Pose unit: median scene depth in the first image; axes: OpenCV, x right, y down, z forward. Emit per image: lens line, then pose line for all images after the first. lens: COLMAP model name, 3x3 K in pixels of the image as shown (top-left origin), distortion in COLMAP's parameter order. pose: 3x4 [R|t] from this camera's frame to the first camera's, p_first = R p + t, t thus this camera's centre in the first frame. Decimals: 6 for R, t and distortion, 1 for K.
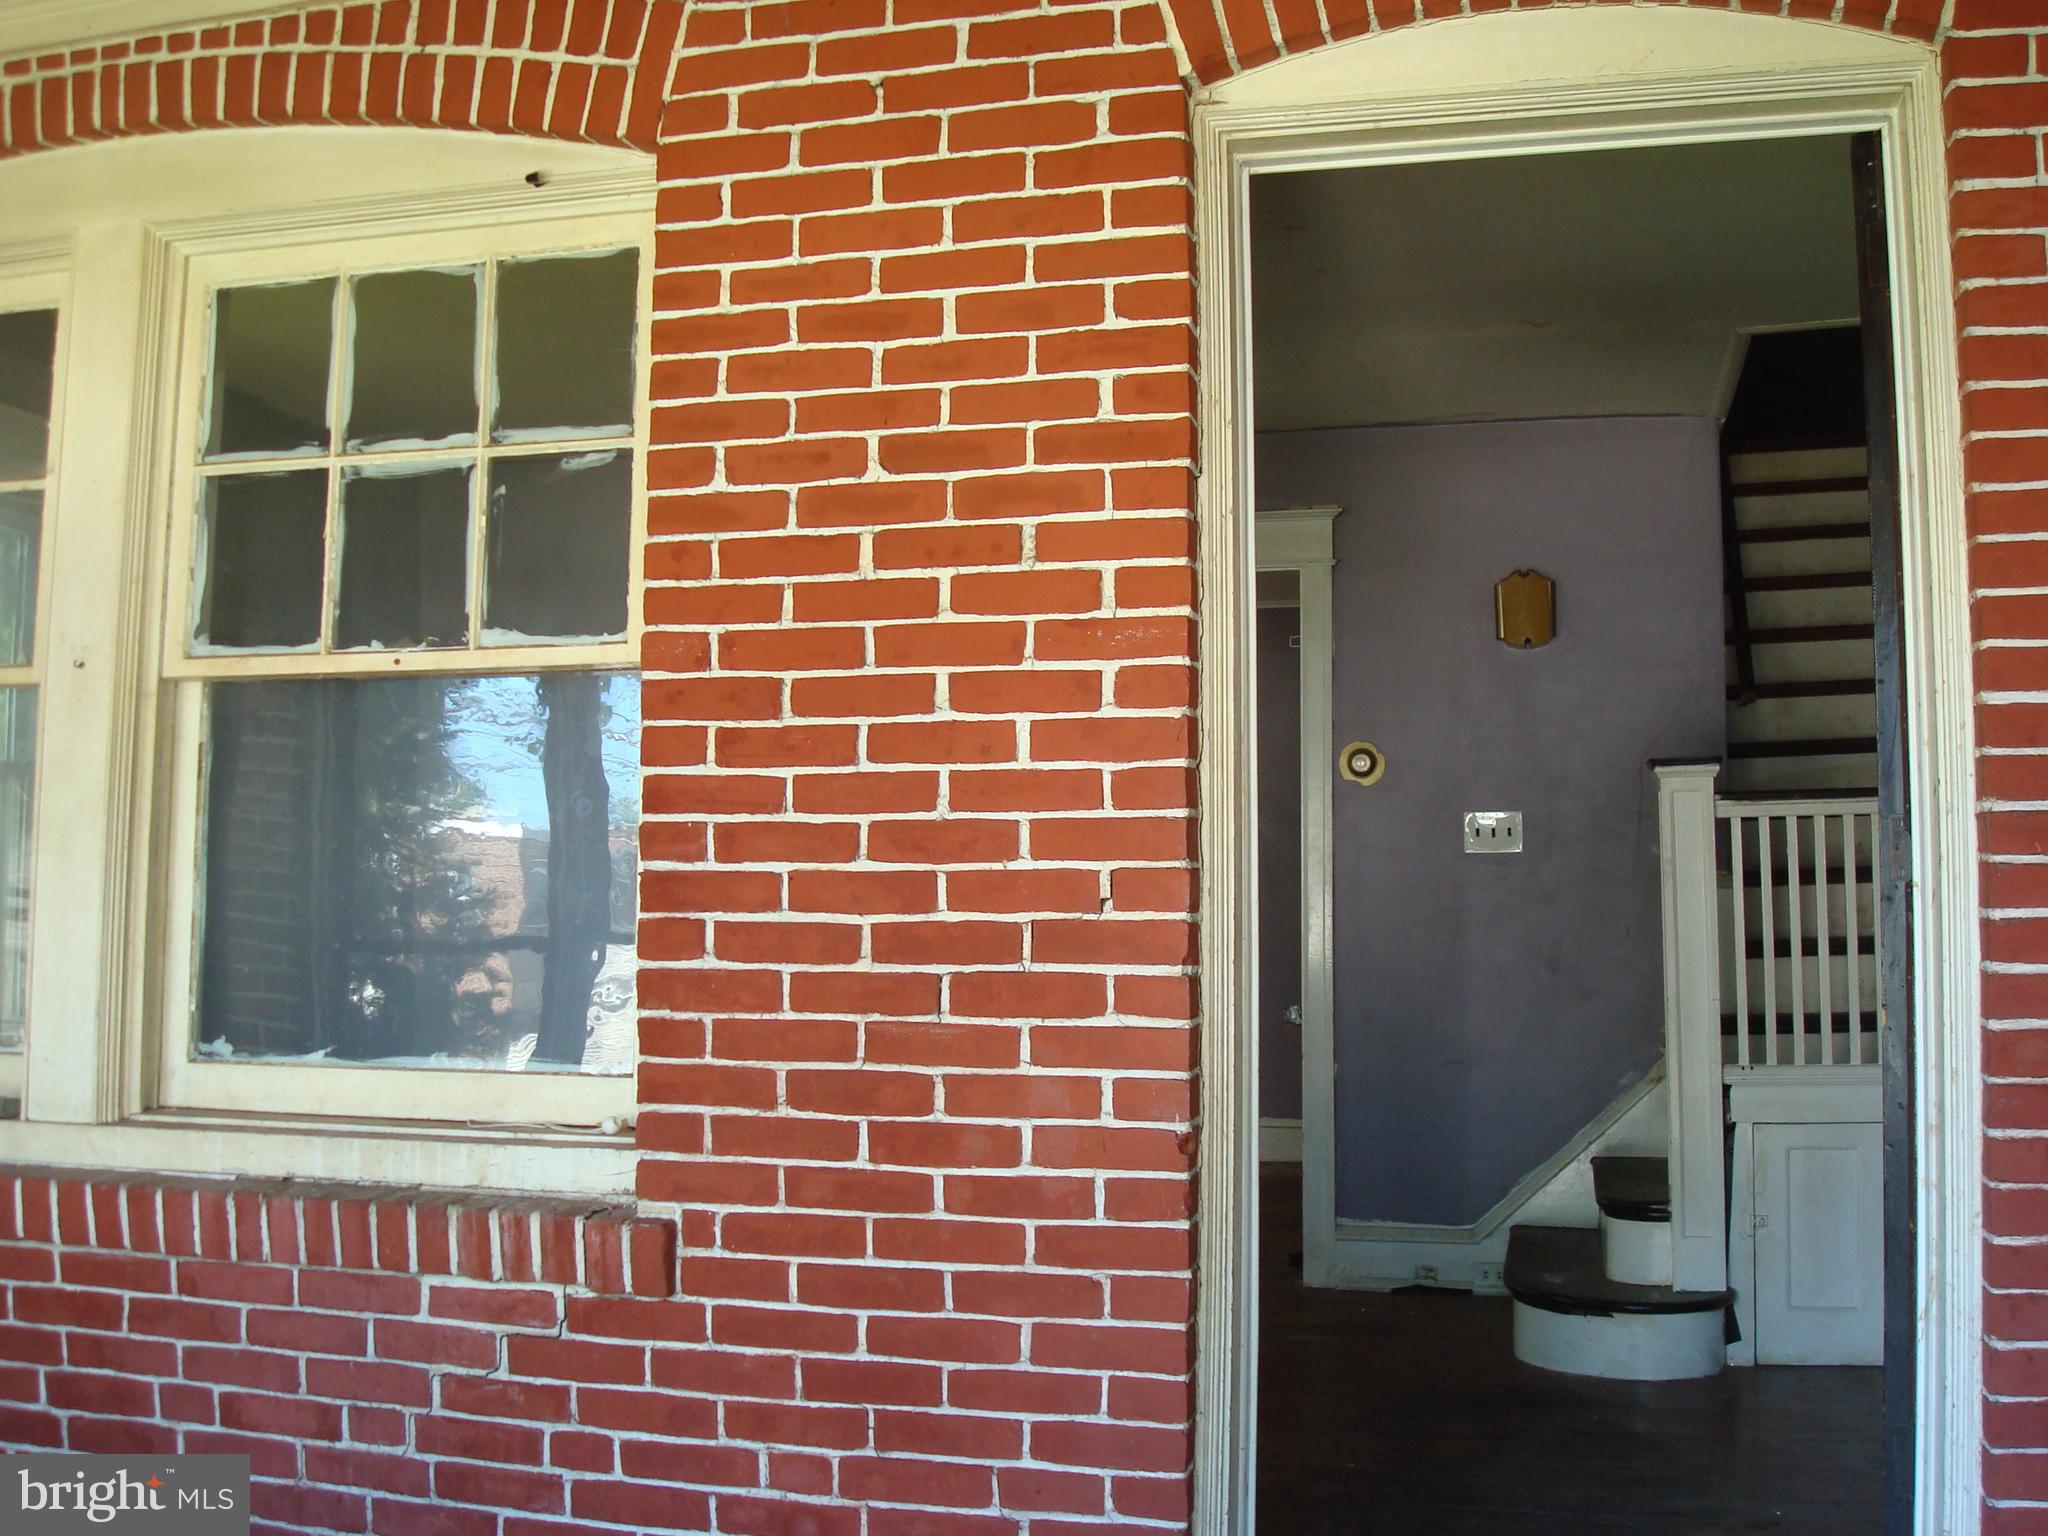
lens RADIAL K [[2152.8, 0, 1024.0], [0, 2152.8, 768.0], [0, 0, 1]] dist [-0.087088, -0.060108]
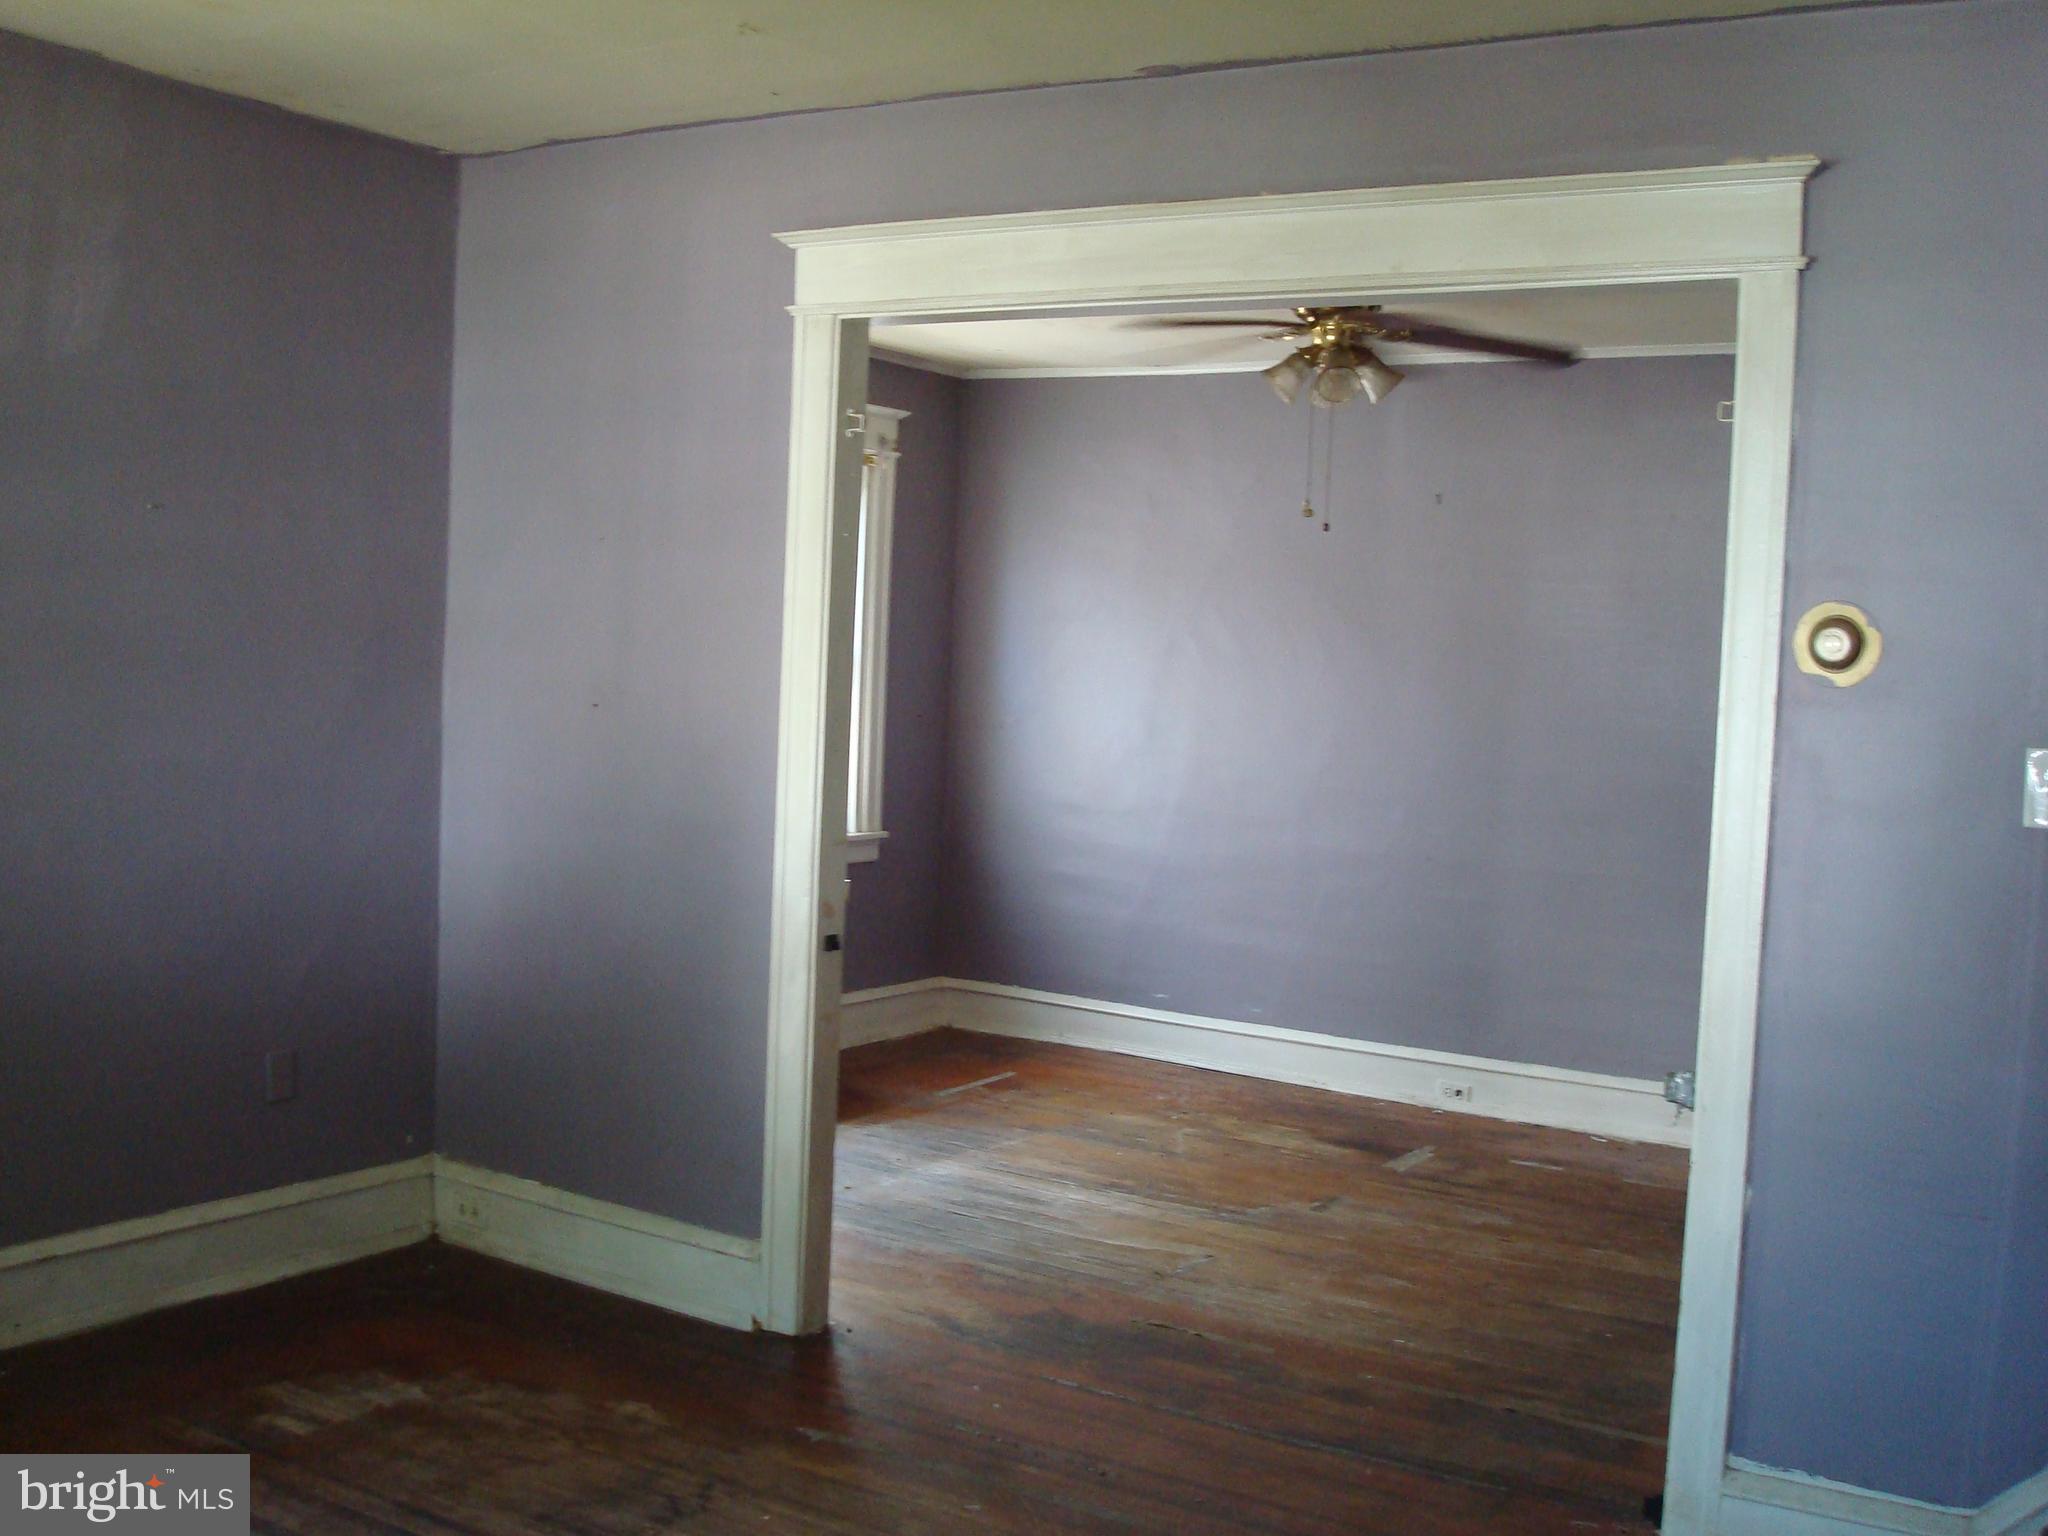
lens RADIAL K [[2152.8, 0, 1024.0], [0, 2152.8, 768.0], [0, 0, 1]] dist [-0.087088, -0.060108]
pose [[0.949369, 0.054701, -0.309364, 0.132066], [-0.019480, 0.993080, 0.115813, -0.029083], [0.313558, -0.103923, 0.943865, 0.440426]]
